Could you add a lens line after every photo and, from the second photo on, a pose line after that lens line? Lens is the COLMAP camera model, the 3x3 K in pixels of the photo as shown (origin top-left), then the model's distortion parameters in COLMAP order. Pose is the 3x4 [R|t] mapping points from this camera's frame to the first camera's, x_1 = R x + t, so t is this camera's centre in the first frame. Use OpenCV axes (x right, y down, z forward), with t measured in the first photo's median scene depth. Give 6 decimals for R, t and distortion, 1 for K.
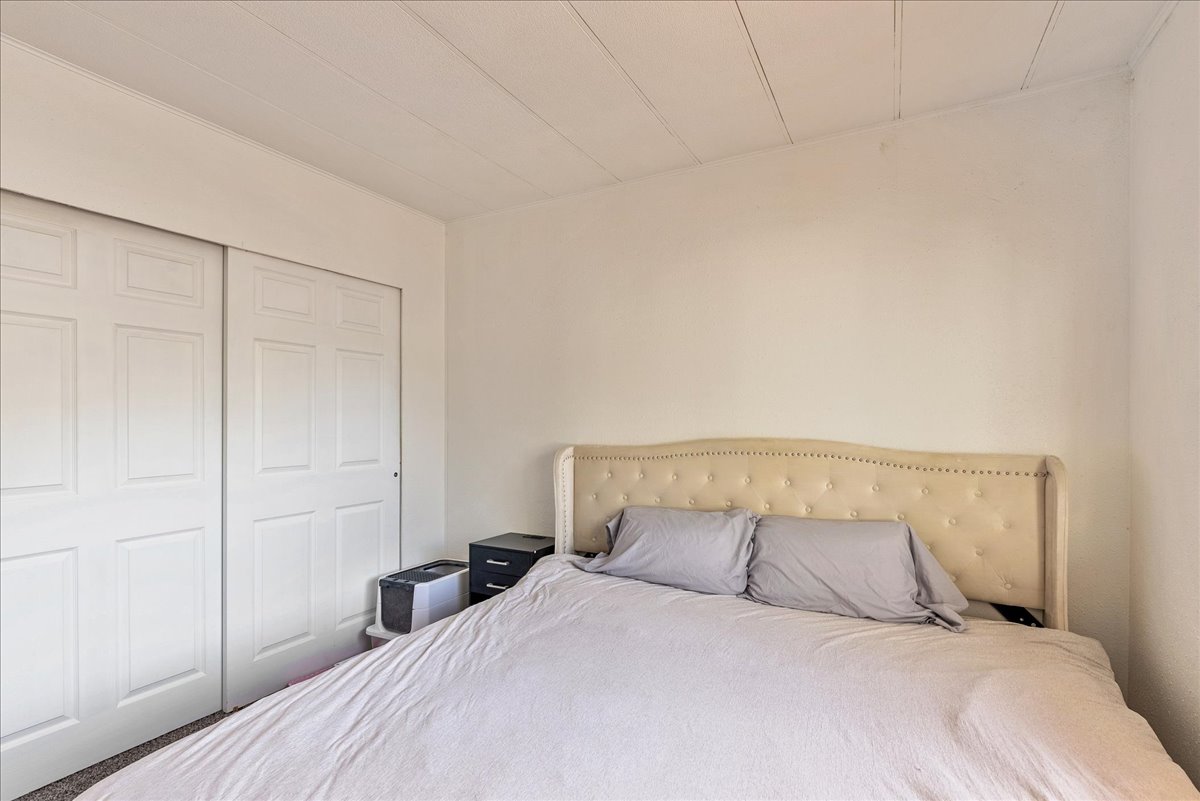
lens RADIAL K [[561.9, 0, 605.6], [0, 561.9, 394.0], [0, 0, 1]] dist [-0.002657, 0.000042]
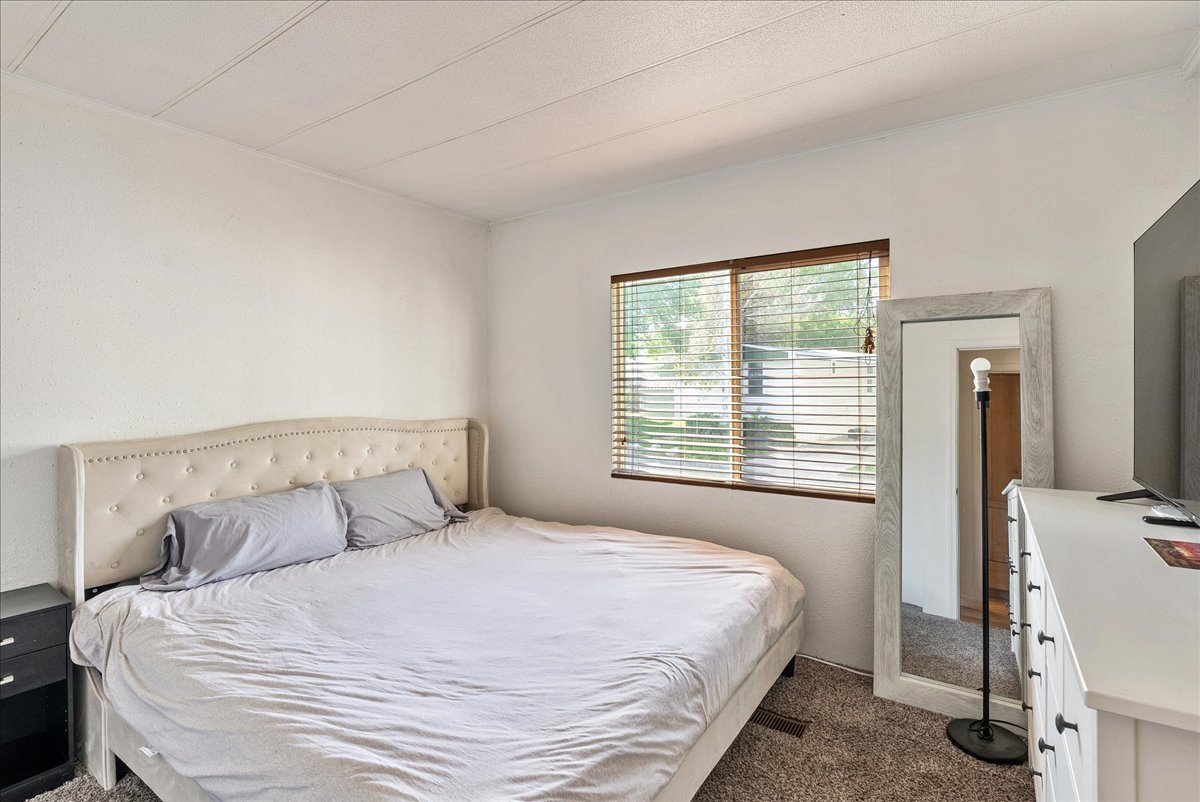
lens RADIAL K [[561.9, 0, 605.6], [0, 561.9, 394.5], [0, 0, 1]] dist [-0.002657, 0.000042]
pose [[0.112343, -0.011802, 0.993599, -0.872667], [-0.031773, 0.999376, 0.015463, -0.005932], [-0.993161, -0.033306, 0.111898, 0.331886]]
